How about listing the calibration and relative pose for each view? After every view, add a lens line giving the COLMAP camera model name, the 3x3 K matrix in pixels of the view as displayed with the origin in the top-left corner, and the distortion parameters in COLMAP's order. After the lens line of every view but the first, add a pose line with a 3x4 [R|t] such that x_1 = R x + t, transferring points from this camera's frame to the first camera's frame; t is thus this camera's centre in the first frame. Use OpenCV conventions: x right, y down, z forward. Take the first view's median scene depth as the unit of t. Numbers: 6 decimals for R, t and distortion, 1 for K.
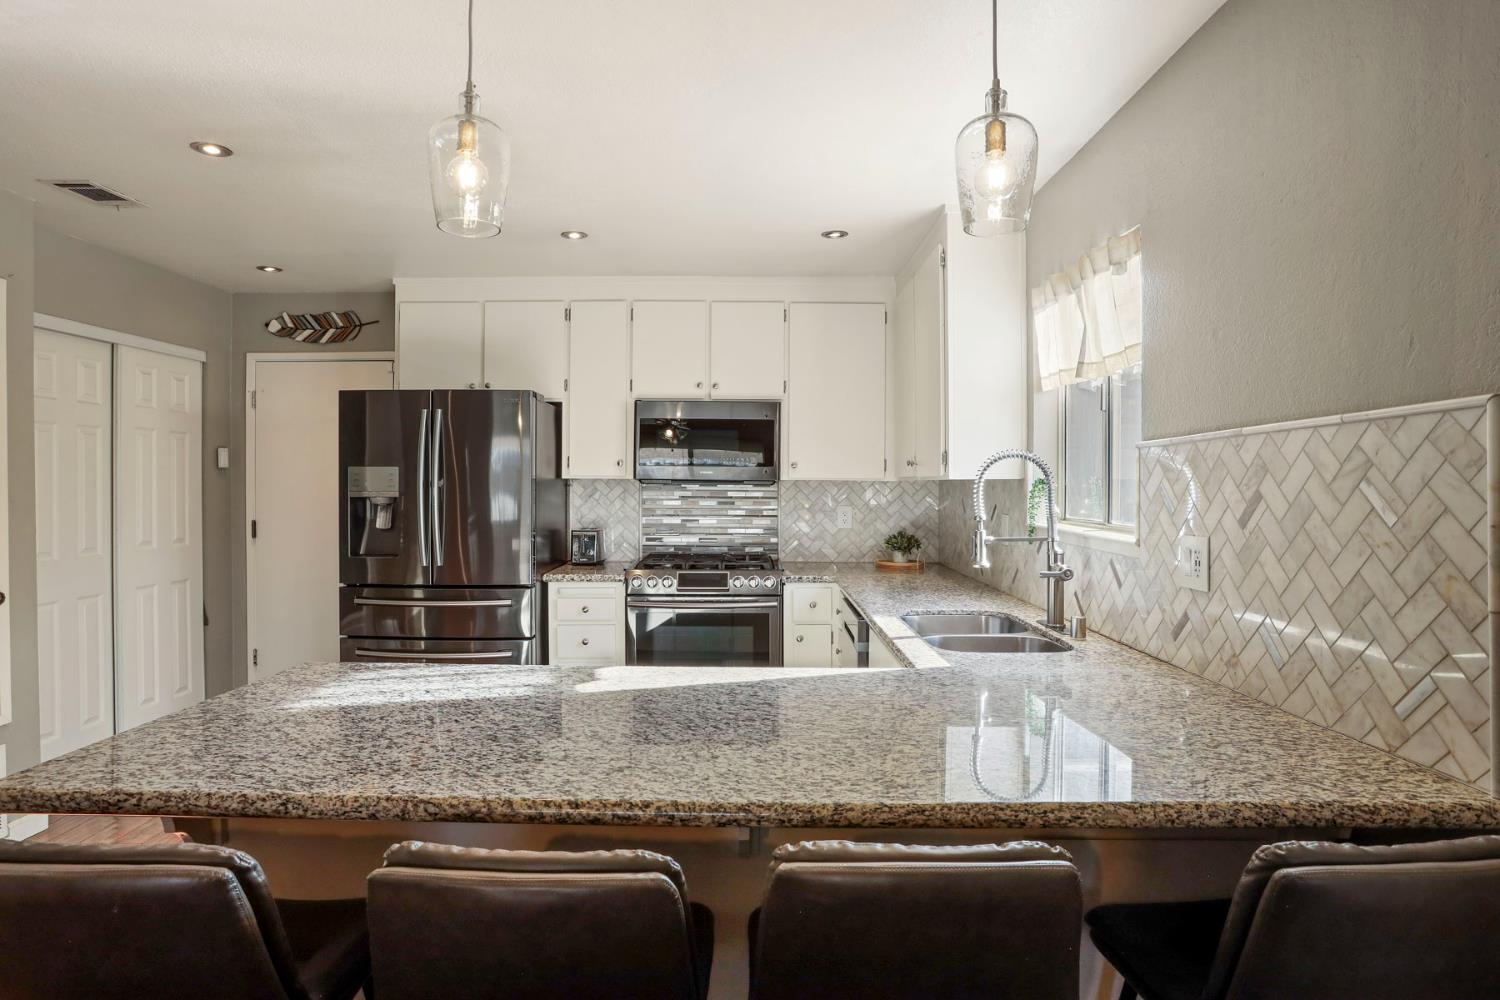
lens RADIAL K [[838.3, 0, 747.5], [0, 838.3, 476.8], [0, 0, 1]] dist [-0.067899, 0.039766]
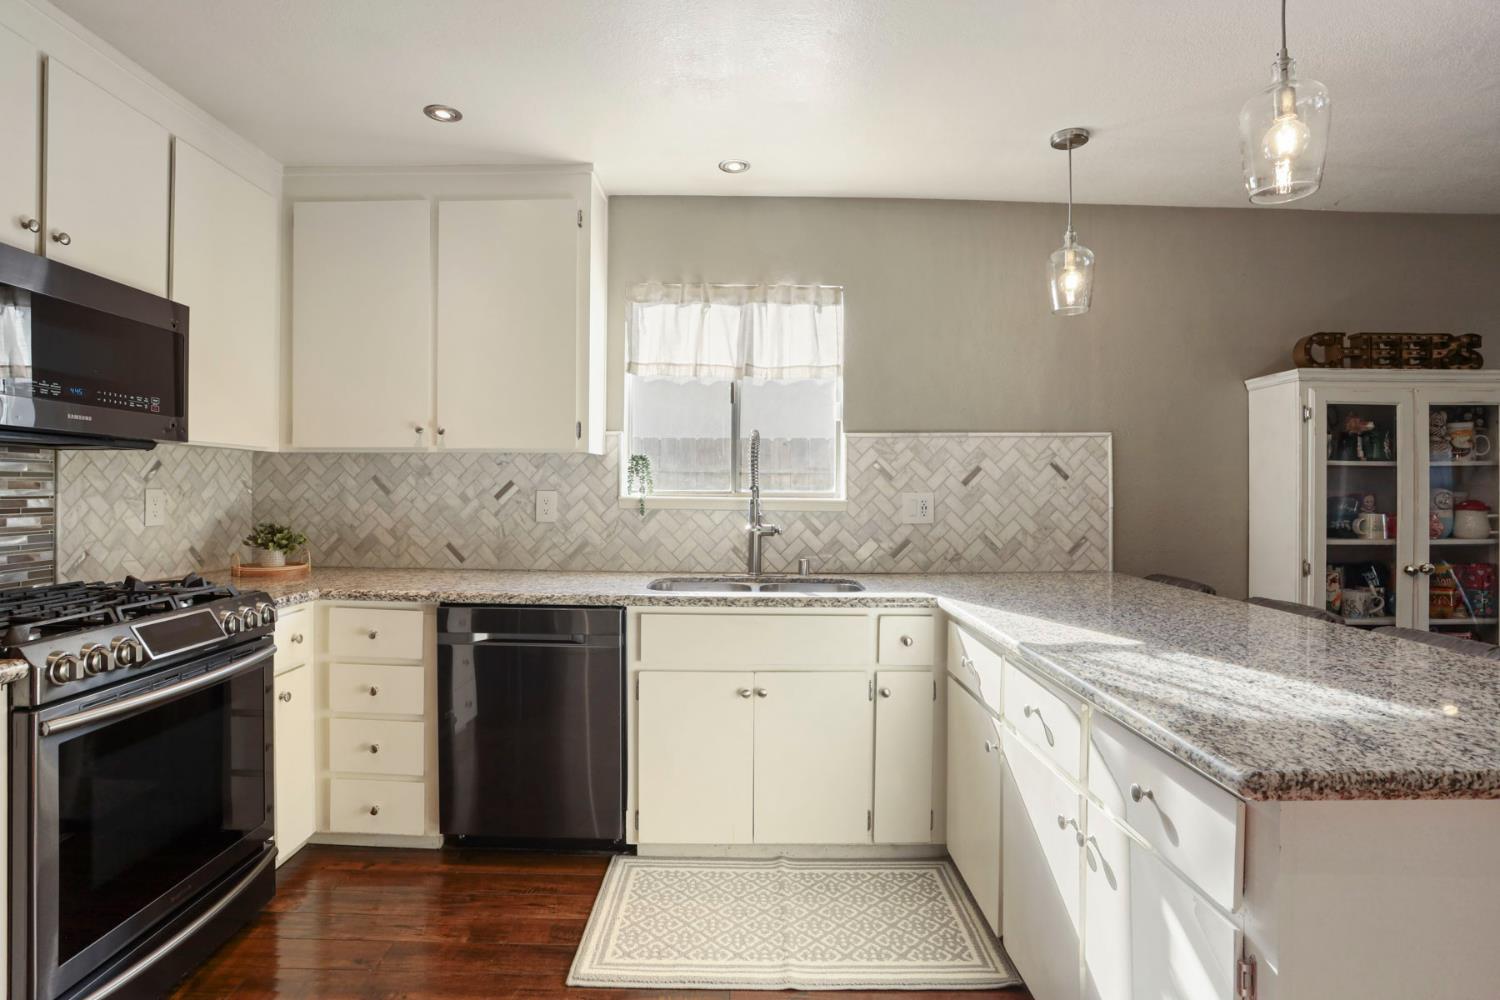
lens RADIAL K [[771.9, 0, 748.3], [0, 771.9, 487.9], [0, 0, 1]] dist [-0.083888, 0.044441]
pose [[-0.007634, -0.005949, 0.999953, -0.509628], [-0.014716, 0.999875, 0.005836, 0.028363], [-0.999863, -0.014671, -0.007720, 0.662529]]
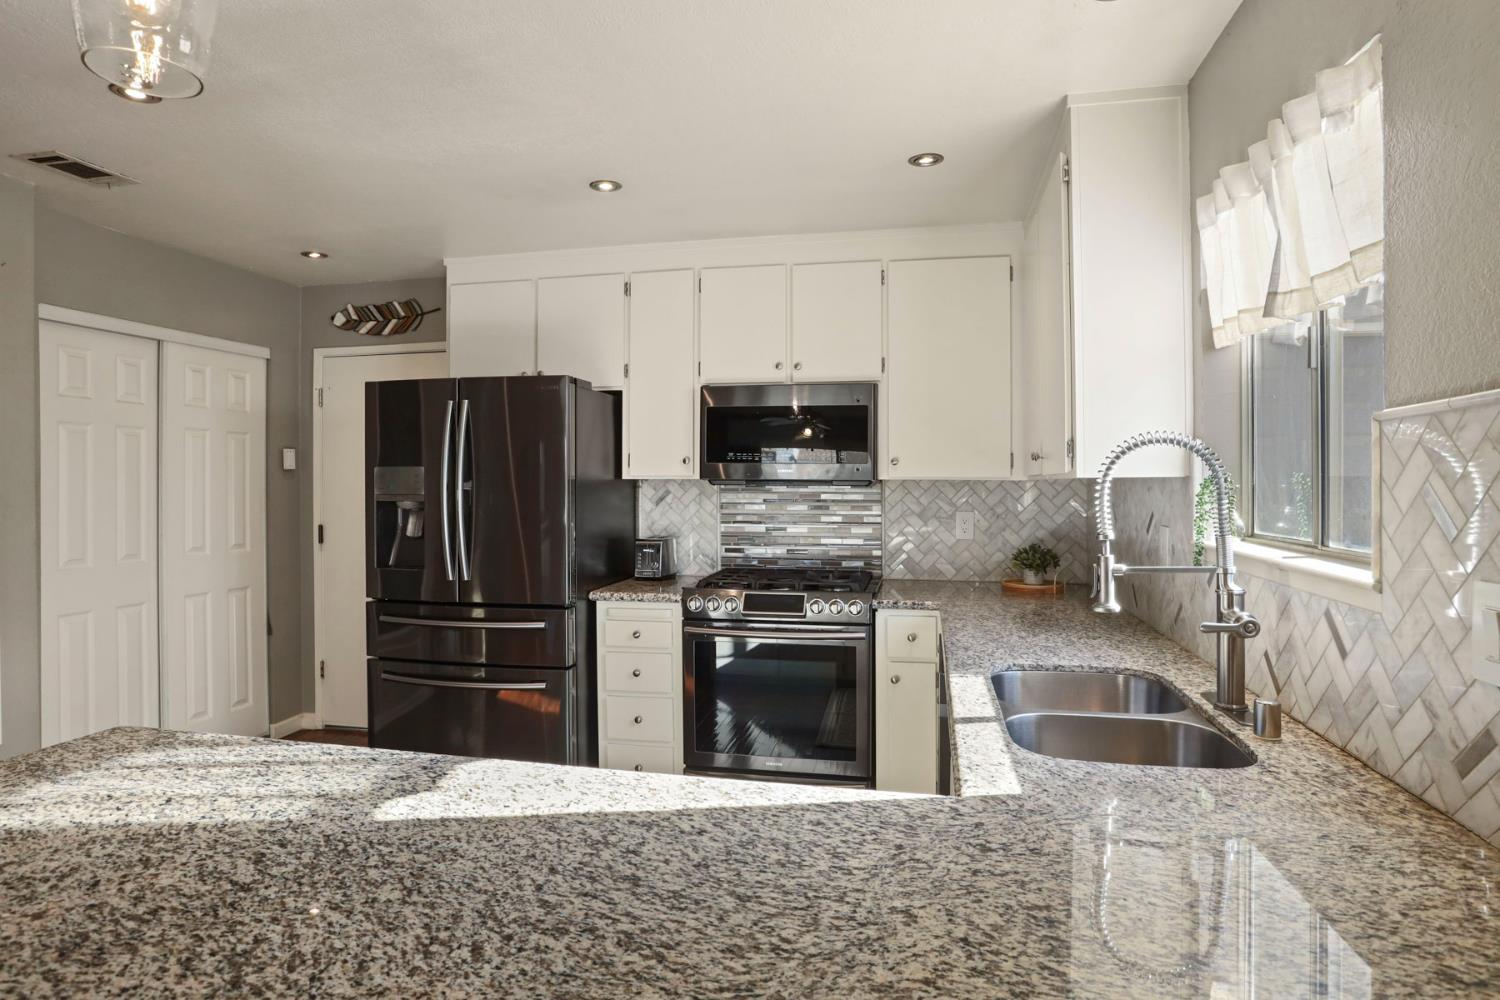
lens RADIAL K [[838.3, 0, 747.5], [0, 838.3, 476.8], [0, 0, 1]] dist [-0.067899, 0.039766]
pose [[0.978795, -0.005379, -0.204772, 0.088801], [0.005299, 0.999986, -0.000940, 0.001137], [0.204774, -0.000165, 0.978809, 0.197691]]
